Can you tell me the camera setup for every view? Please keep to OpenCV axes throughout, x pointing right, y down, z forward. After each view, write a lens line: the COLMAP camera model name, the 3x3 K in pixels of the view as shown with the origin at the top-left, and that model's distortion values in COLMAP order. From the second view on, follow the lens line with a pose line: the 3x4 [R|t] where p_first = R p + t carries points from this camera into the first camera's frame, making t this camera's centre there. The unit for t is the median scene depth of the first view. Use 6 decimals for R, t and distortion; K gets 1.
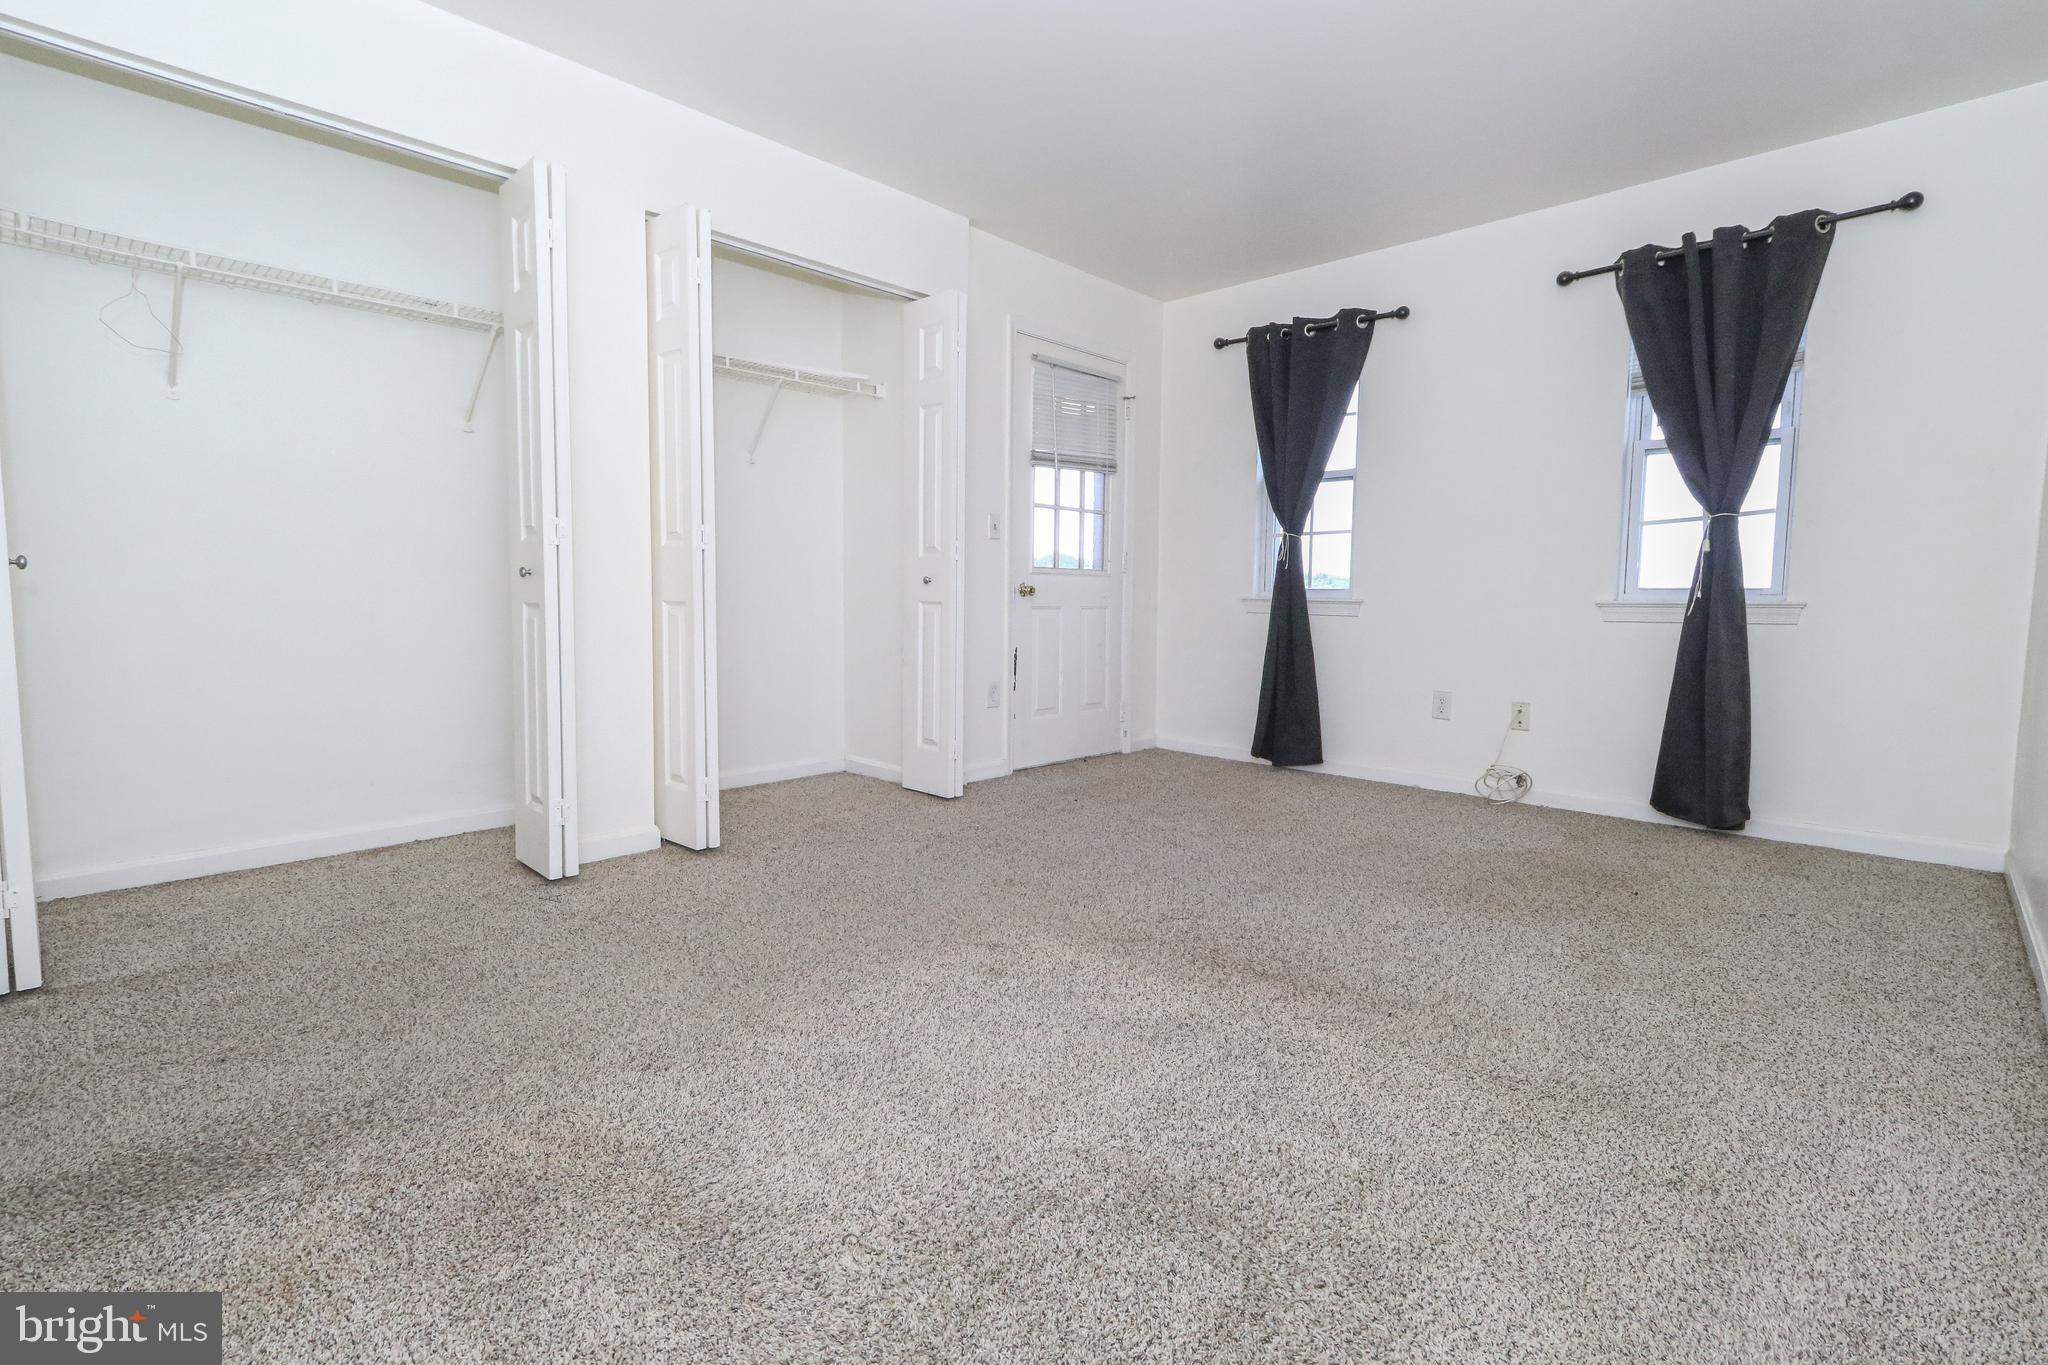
lens RADIAL K [[939.7, 0, 1028.2], [0, 939.7, 663.1], [0, 0, 1]] dist [0.002704, 0.000066]
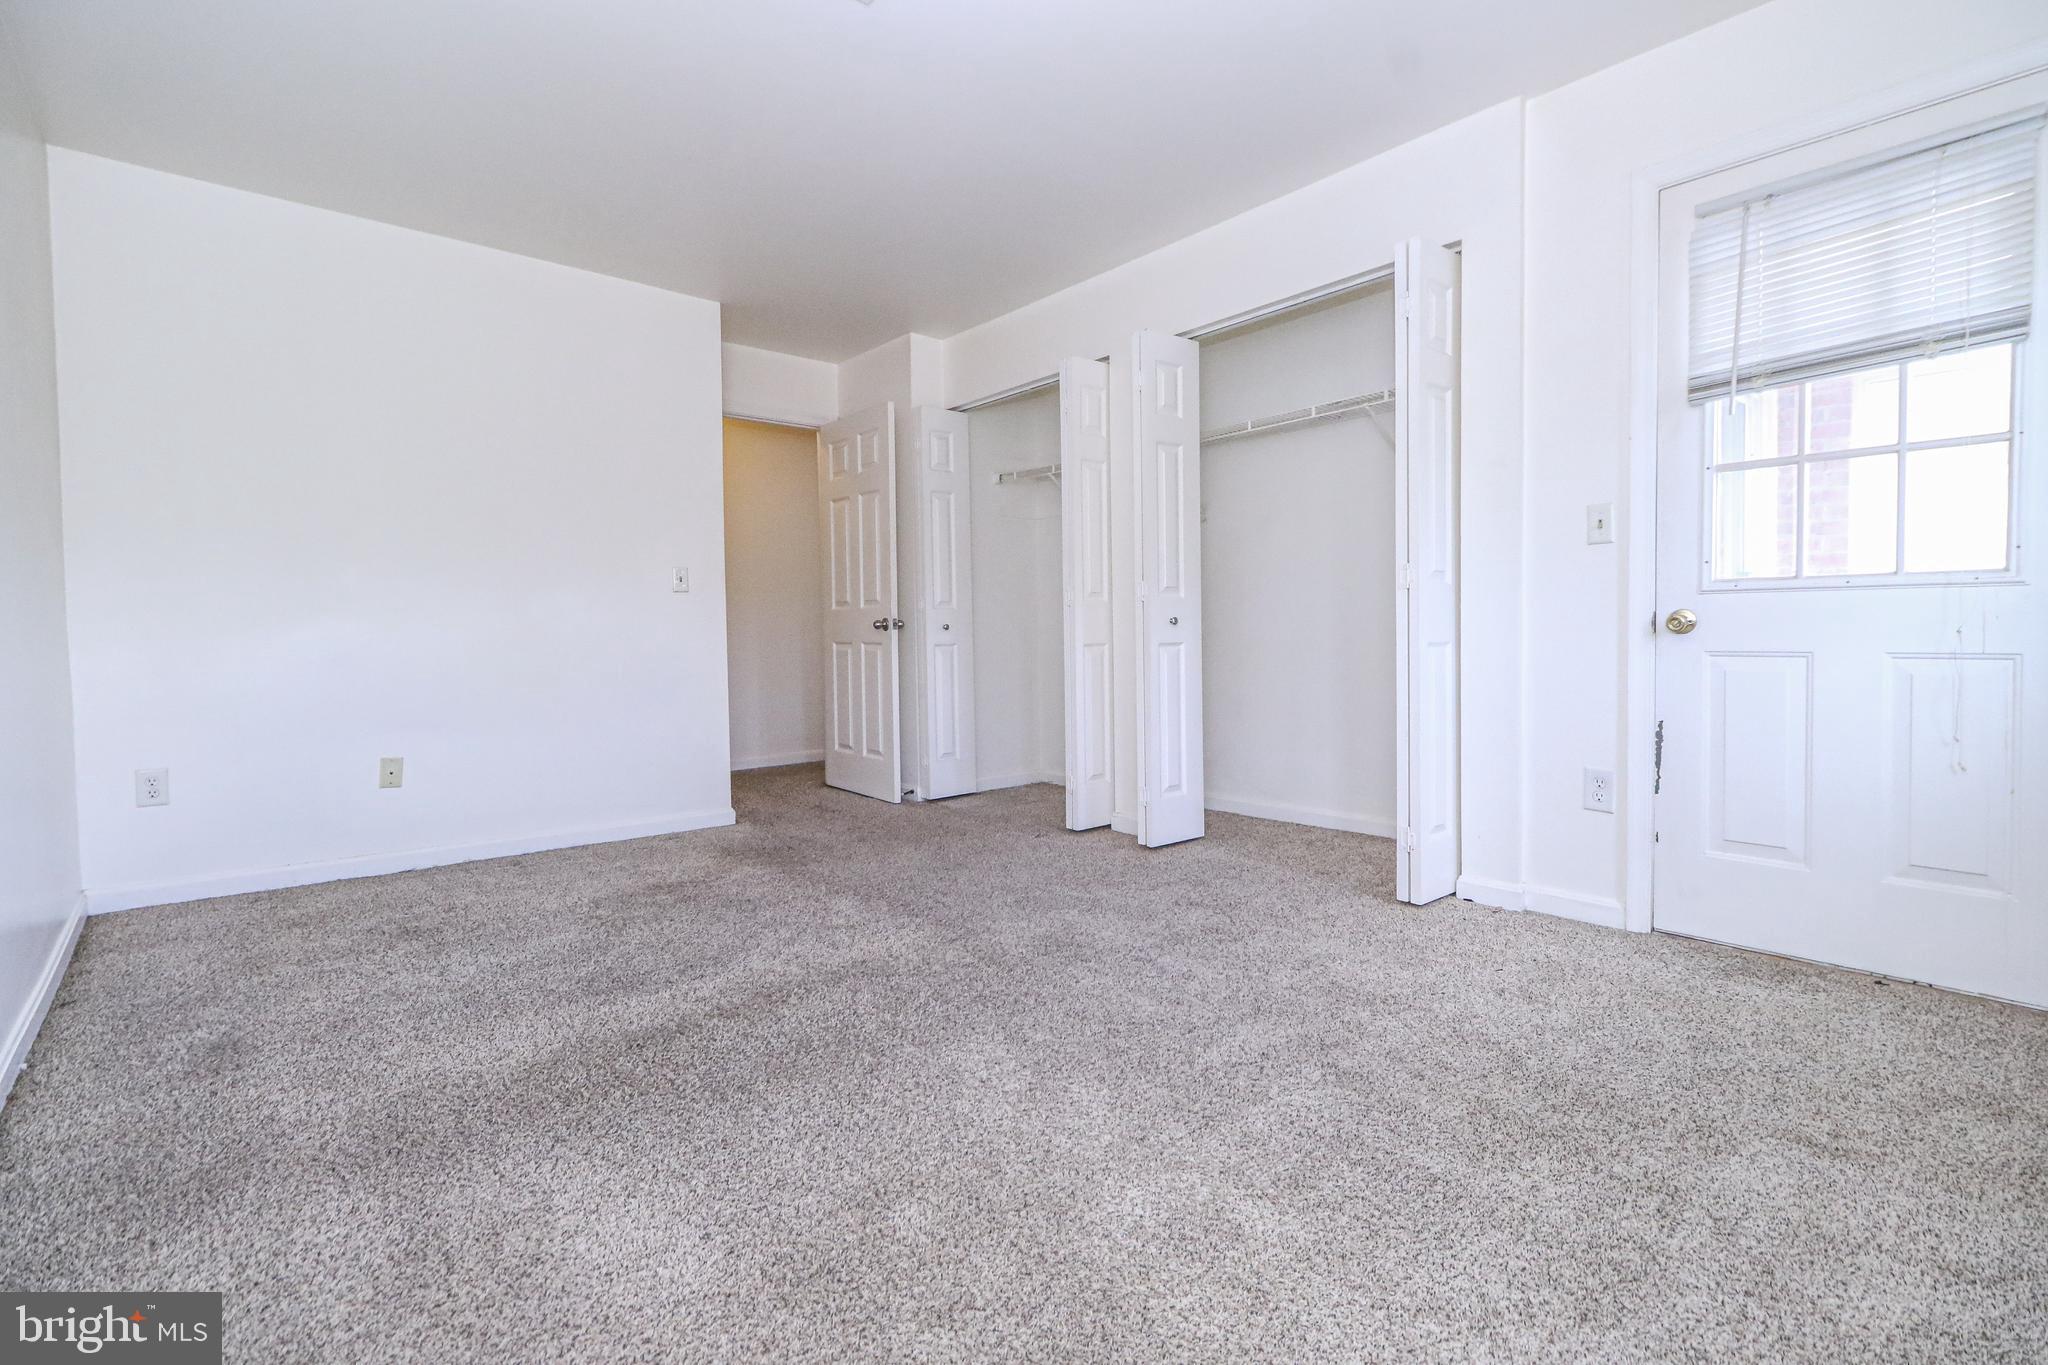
lens RADIAL K [[939.7, 0, 1028.2], [0, 939.7, 663.1], [0, 0, 1]] dist [0.002704, 0.000066]
pose [[-0.096247, 0.029551, -0.994919, 1.170925], [-0.057826, 0.997705, 0.035228, -0.098135], [0.993676, 0.060923, -0.094317, 1.275566]]
